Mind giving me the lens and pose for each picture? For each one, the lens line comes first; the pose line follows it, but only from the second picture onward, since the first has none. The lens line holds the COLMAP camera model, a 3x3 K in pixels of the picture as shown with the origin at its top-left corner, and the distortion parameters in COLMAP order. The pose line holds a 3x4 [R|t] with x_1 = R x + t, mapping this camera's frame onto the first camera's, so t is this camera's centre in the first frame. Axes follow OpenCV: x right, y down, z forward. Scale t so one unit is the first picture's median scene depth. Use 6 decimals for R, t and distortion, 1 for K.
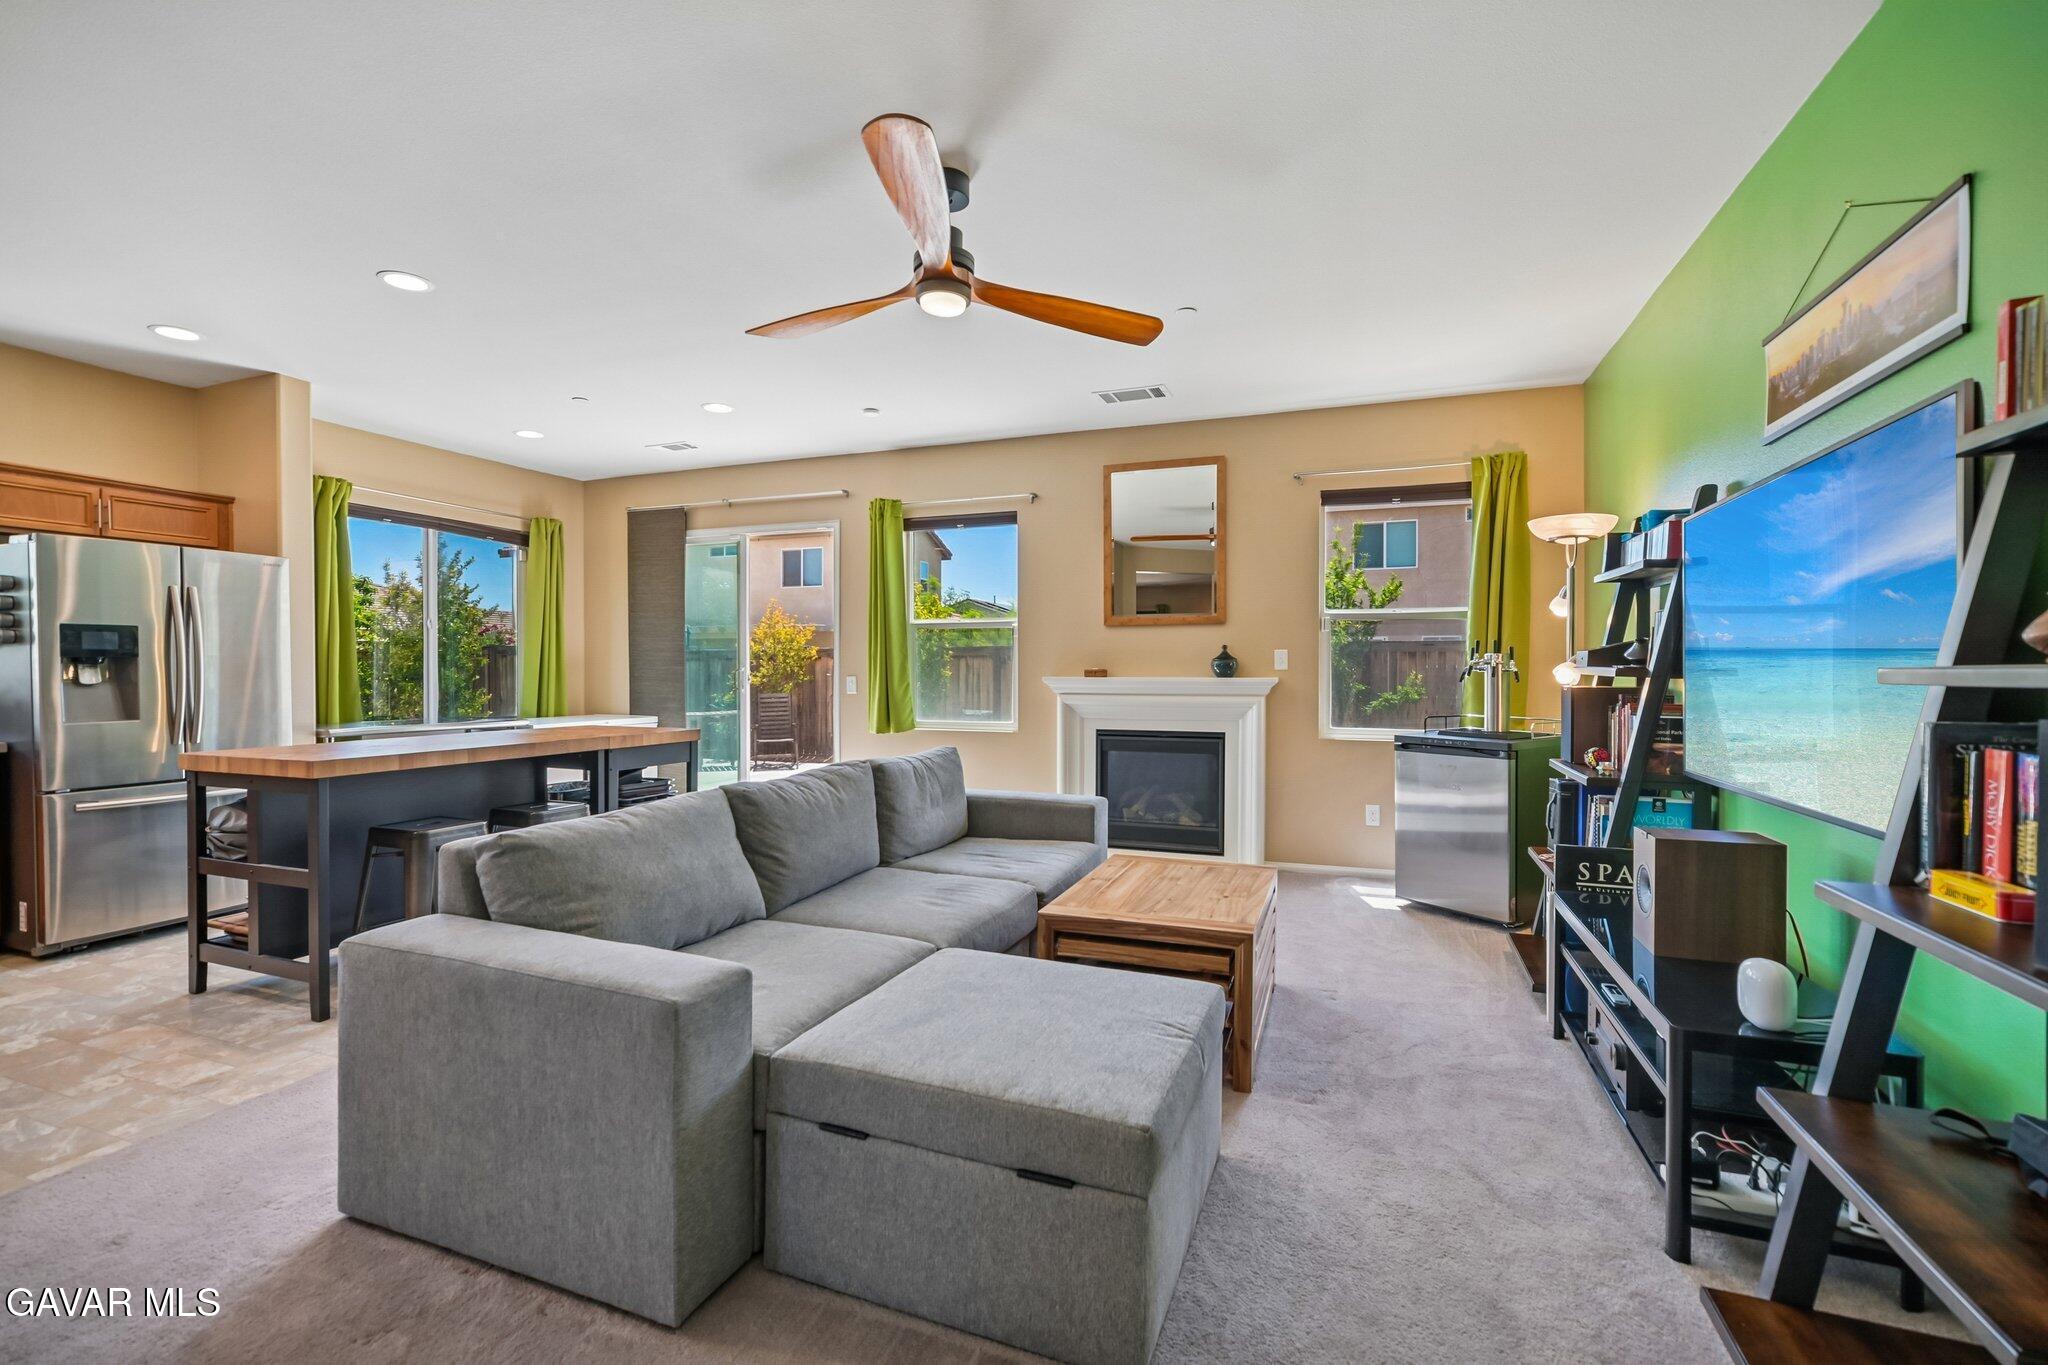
lens RADIAL K [[891.2, 0, 1020.8], [0, 891.2, 678.6], [0, 0, 1]] dist [-0.004969, 0.003931]
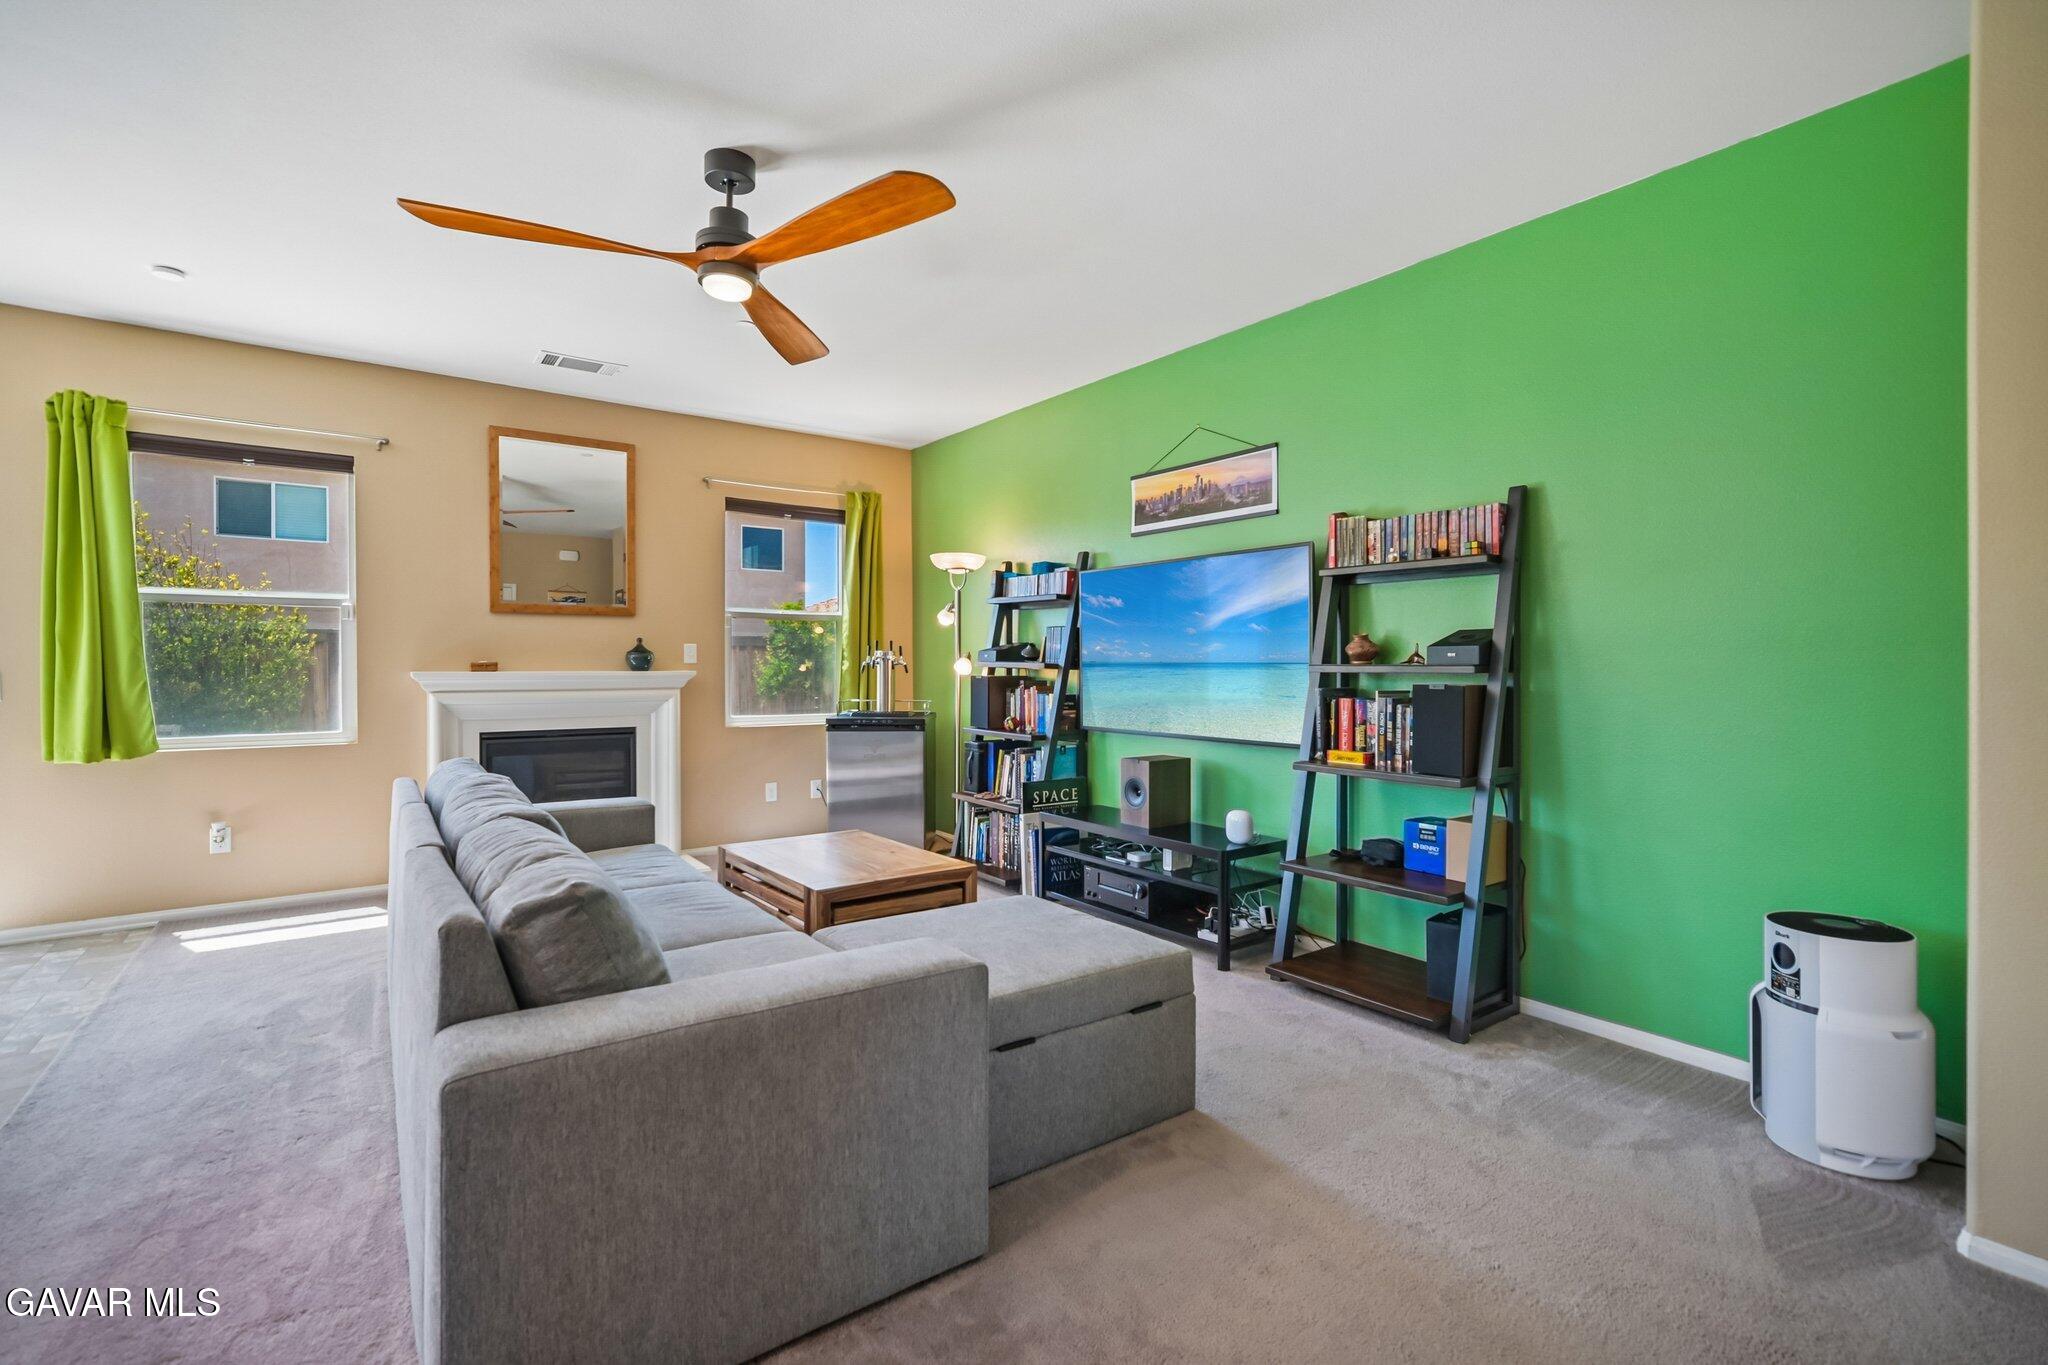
lens RADIAL K [[920.4, 0, 1027.8], [0, 920.4, 660.3], [0, 0, 1]] dist [-0.005616, -0.000192]
pose [[0.537046, 0.002065, 0.843551, -0.402708], [0.006764, 0.999954, -0.006755, -0.003415], [-0.843526, 0.009334, 0.537007, 0.097769]]
